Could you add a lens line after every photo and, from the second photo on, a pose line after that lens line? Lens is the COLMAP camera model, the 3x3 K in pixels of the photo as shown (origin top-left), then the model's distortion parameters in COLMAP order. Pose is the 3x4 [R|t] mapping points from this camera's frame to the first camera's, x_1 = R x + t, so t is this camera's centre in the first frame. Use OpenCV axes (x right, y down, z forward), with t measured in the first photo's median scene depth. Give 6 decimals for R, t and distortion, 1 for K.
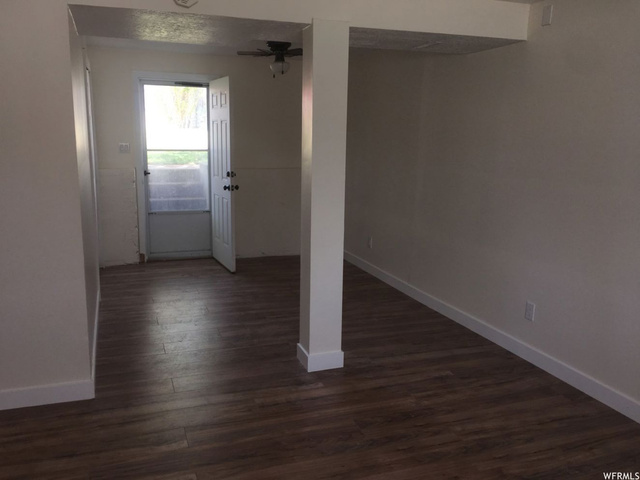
lens RADIAL K [[542.7, 0, 319.9], [0, 542.7, 237.2], [0, 0, 1]] dist [0.079274, -0.117670]
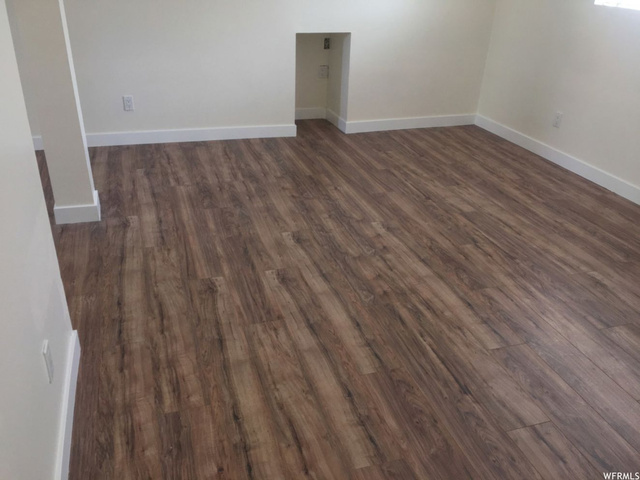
lens RADIAL K [[542.7, 0, 319.9], [0, 542.7, 237.2], [0, 0, 1]] dist [0.079274, -0.117670]
pose [[0.035570, -0.474405, 0.879588, -0.993222], [0.153320, 0.872316, 0.464283, -0.127597], [-0.987536, 0.118344, 0.103764, 0.614851]]
